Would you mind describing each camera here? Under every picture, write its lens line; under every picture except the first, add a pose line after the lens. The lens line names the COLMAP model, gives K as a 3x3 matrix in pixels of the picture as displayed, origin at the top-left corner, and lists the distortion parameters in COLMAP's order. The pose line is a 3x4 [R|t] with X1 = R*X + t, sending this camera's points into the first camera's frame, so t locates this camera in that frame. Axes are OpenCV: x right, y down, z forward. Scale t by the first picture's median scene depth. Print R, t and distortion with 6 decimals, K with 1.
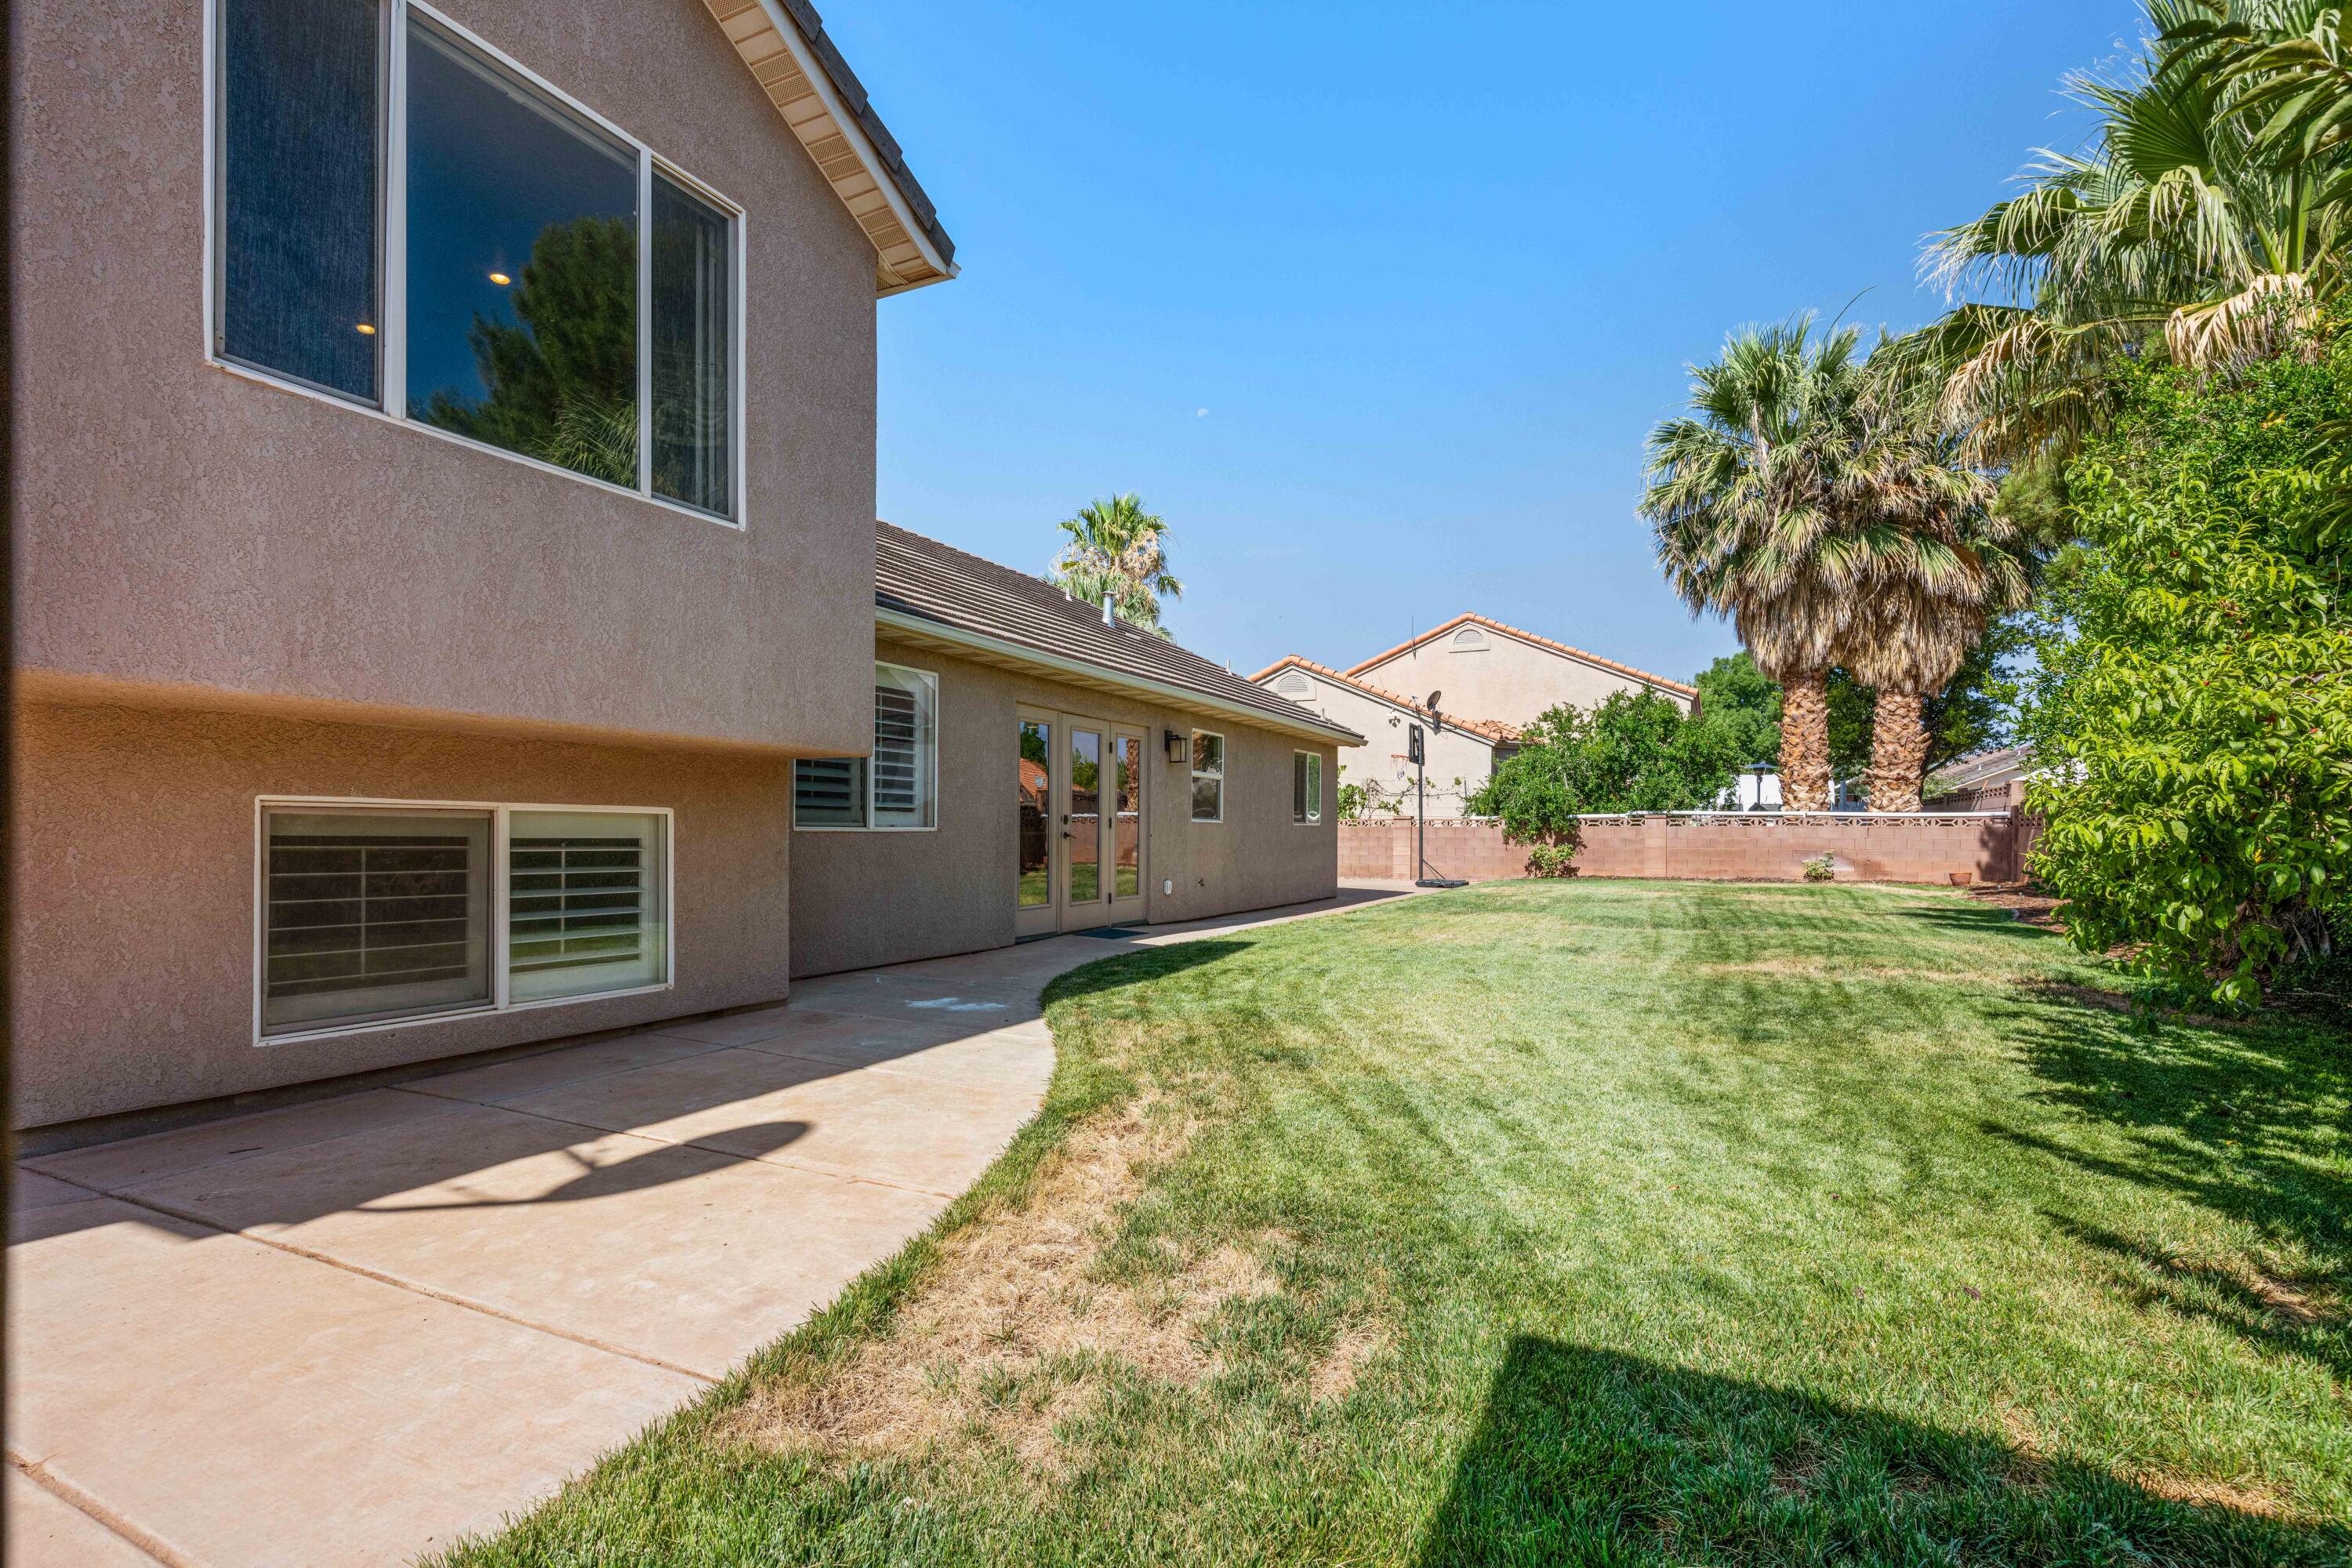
lens RADIAL K [[1140.6, 0, 1174.1], [0, 1140.6, 805.4], [0, 0, 1]] dist [-0.003821, 0.000799]
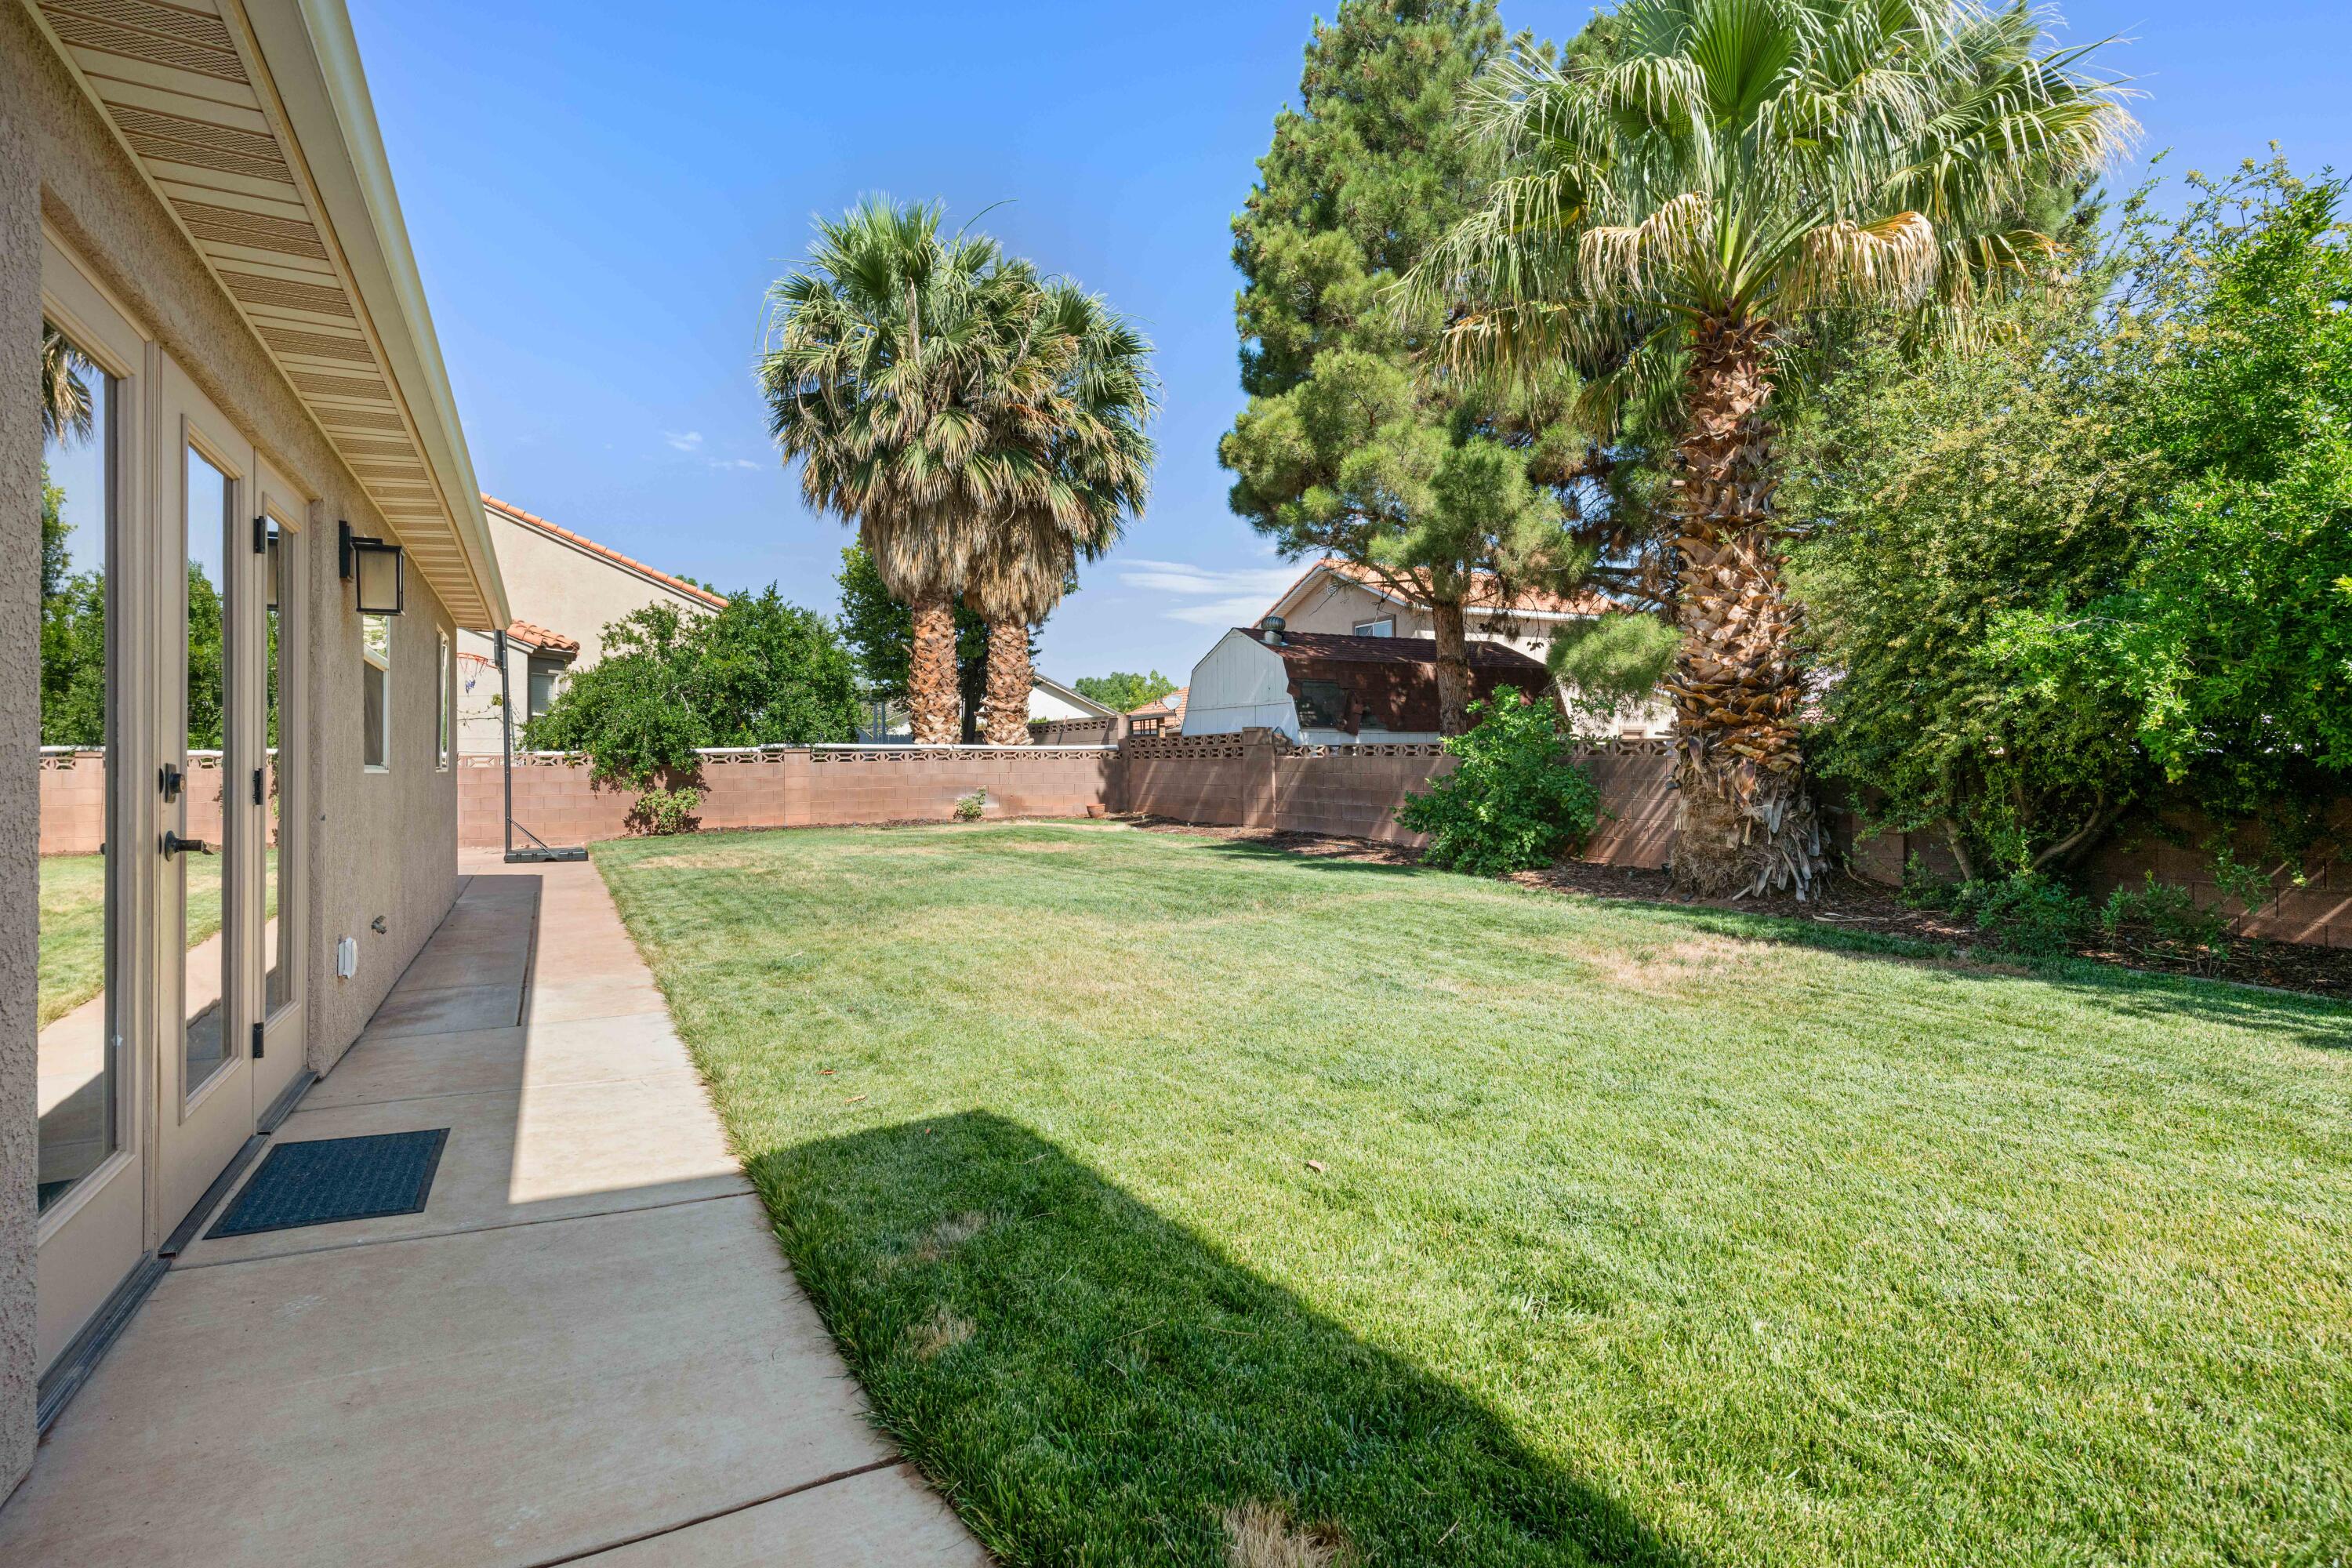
lens RADIAL K [[1140.6, 0, 1222.5], [0, 1140.6, 749.3], [0, 0, 1]] dist [-0.003821, 0.000799]
pose [[0.563128, -0.004922, 0.826355, -0.079485], [-0.001420, 0.999975, 0.006925, 0.002721], [-0.826369, -0.005073, 0.563107, 0.293189]]
